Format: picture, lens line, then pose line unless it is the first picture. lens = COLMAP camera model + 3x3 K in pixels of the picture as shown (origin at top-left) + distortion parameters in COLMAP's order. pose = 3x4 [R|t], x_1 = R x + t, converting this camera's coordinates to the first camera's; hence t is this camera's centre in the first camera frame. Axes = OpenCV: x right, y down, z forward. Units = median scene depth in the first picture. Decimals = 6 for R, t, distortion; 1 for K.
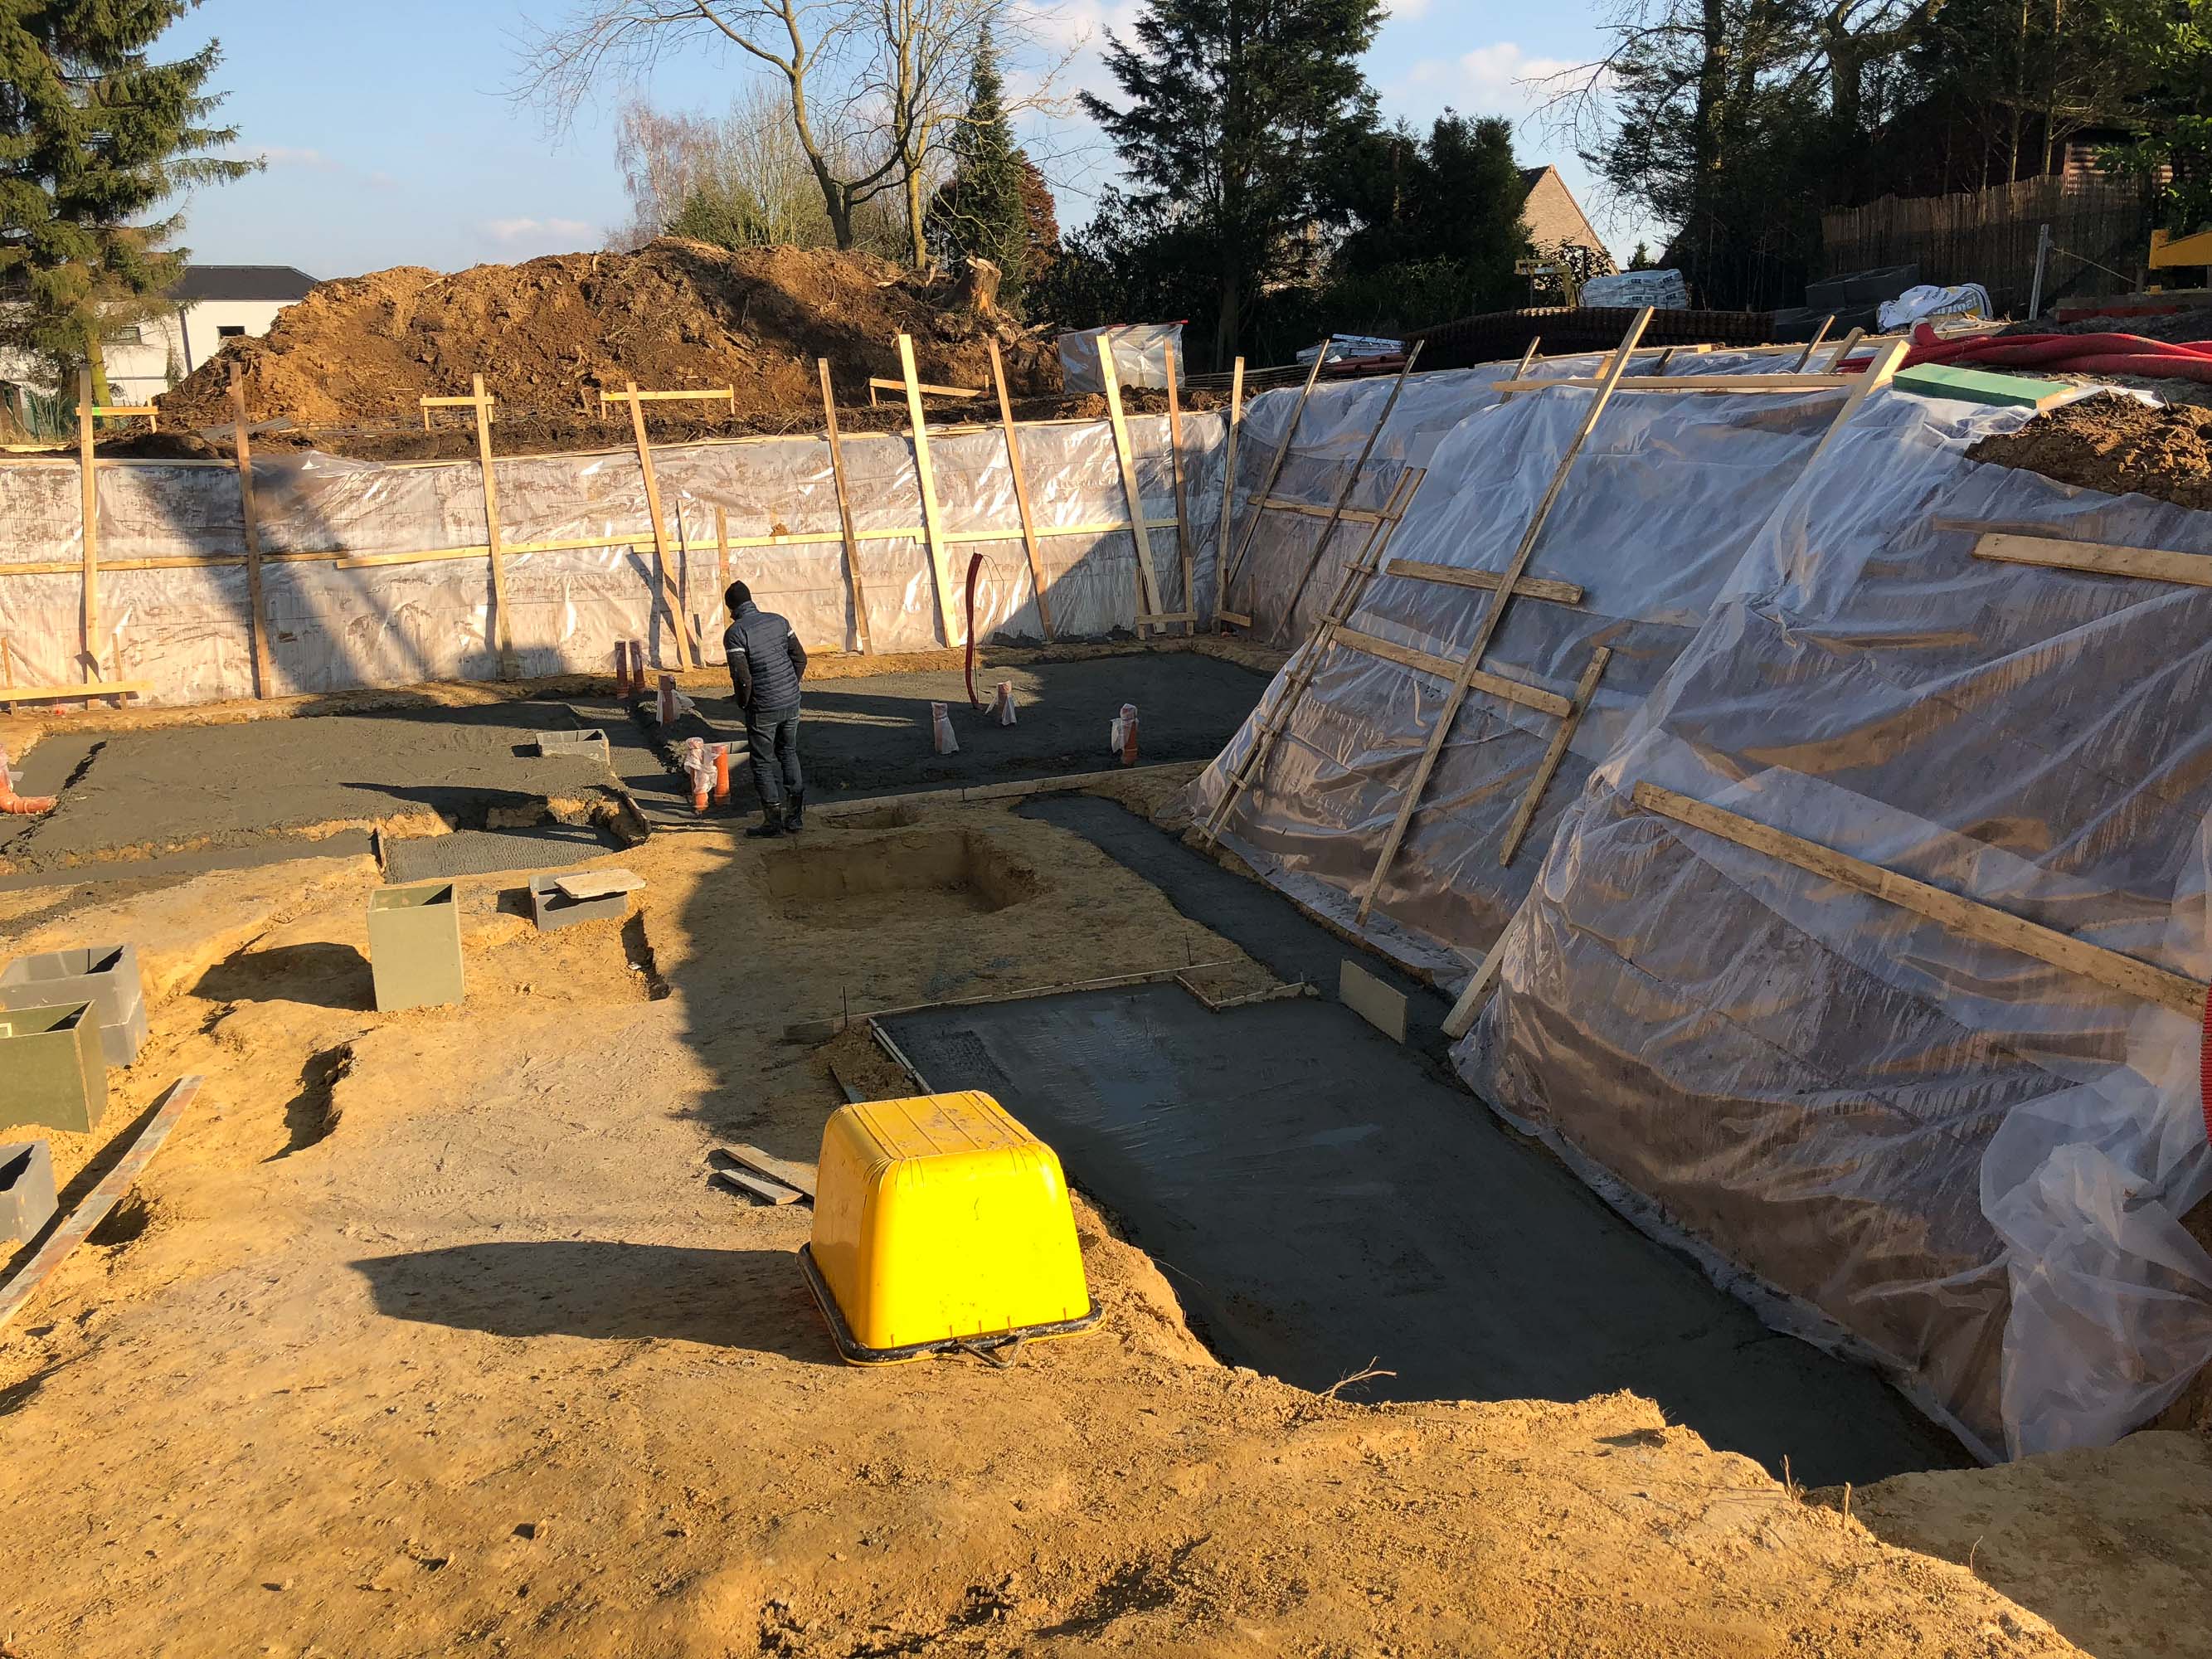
lens RADIAL K [[1851.6, 0, 1106.0], [0, 1851.6, 829.5], [0, 0, 1]] dist [0.010836, 0.011691]
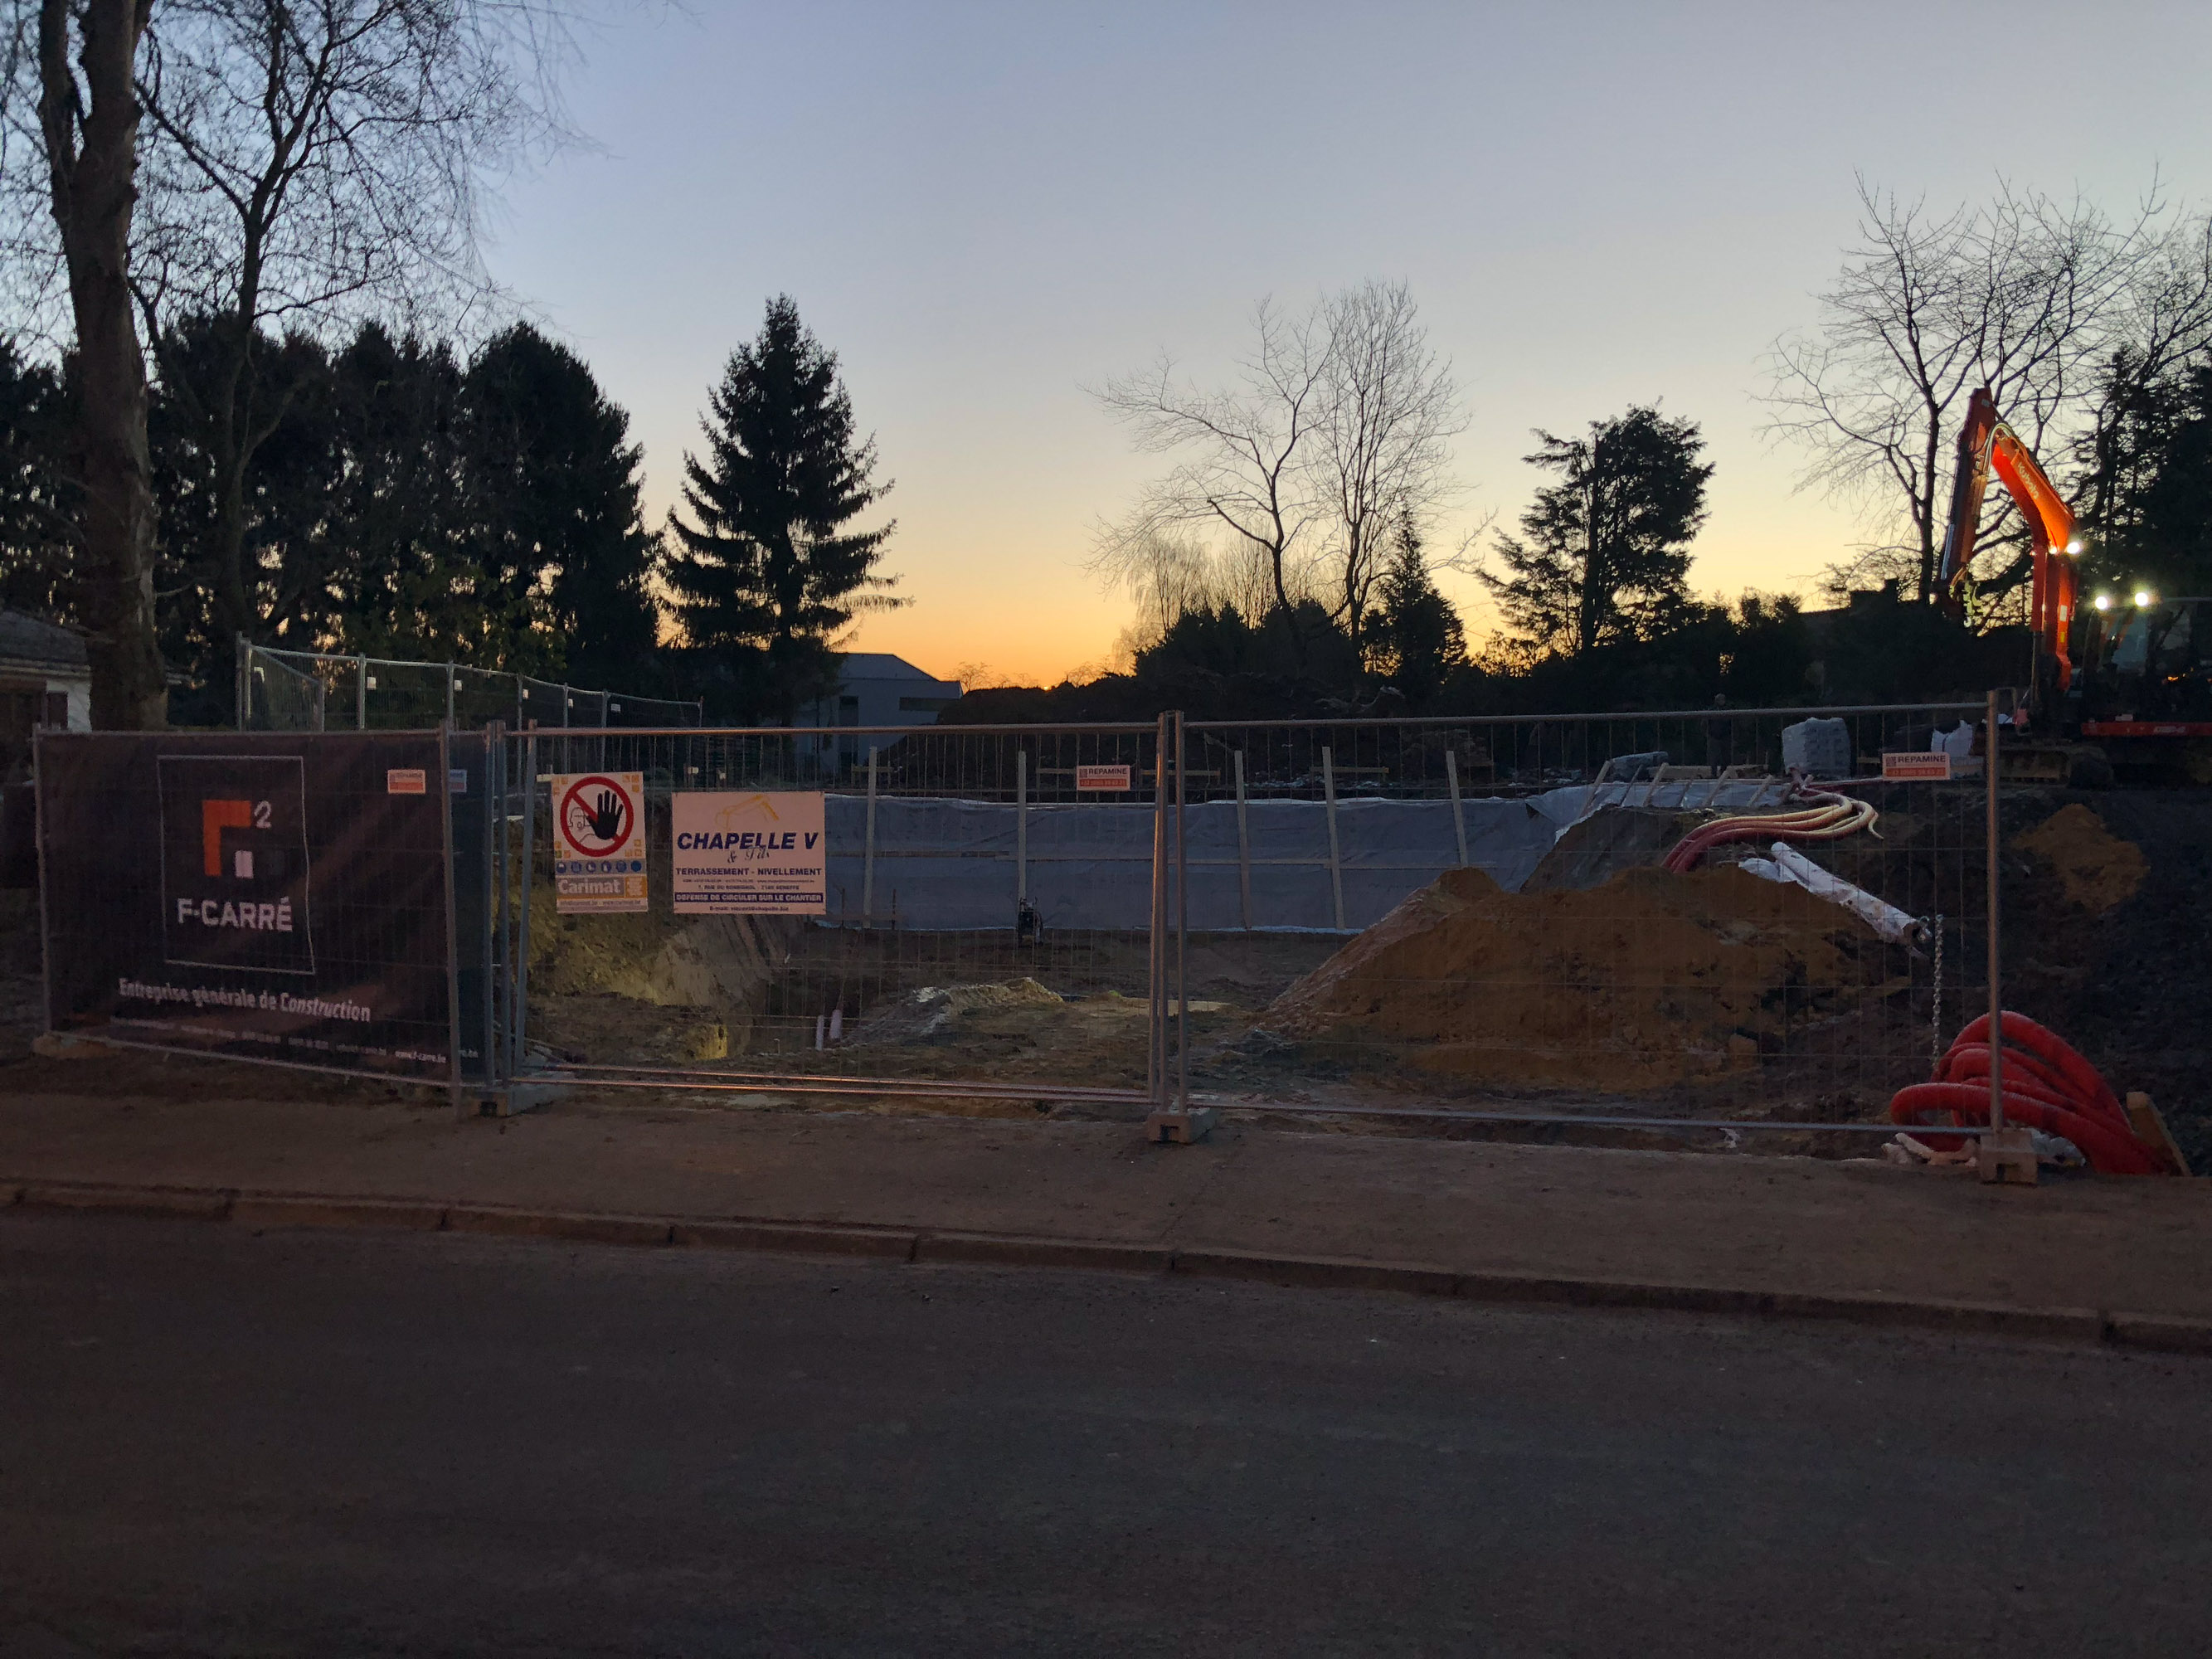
lens RADIAL K [[1851.6, 0, 1106.0], [0, 1851.6, 829.5], [0, 0, 1]] dist [0.010836, 0.011691]
pose [[0.970919, 0.057690, -0.232355, 0.050413], [-0.100849, 0.978777, -0.178395, 0.072543], [0.217132, 0.196640, 0.956131, -0.355405]]
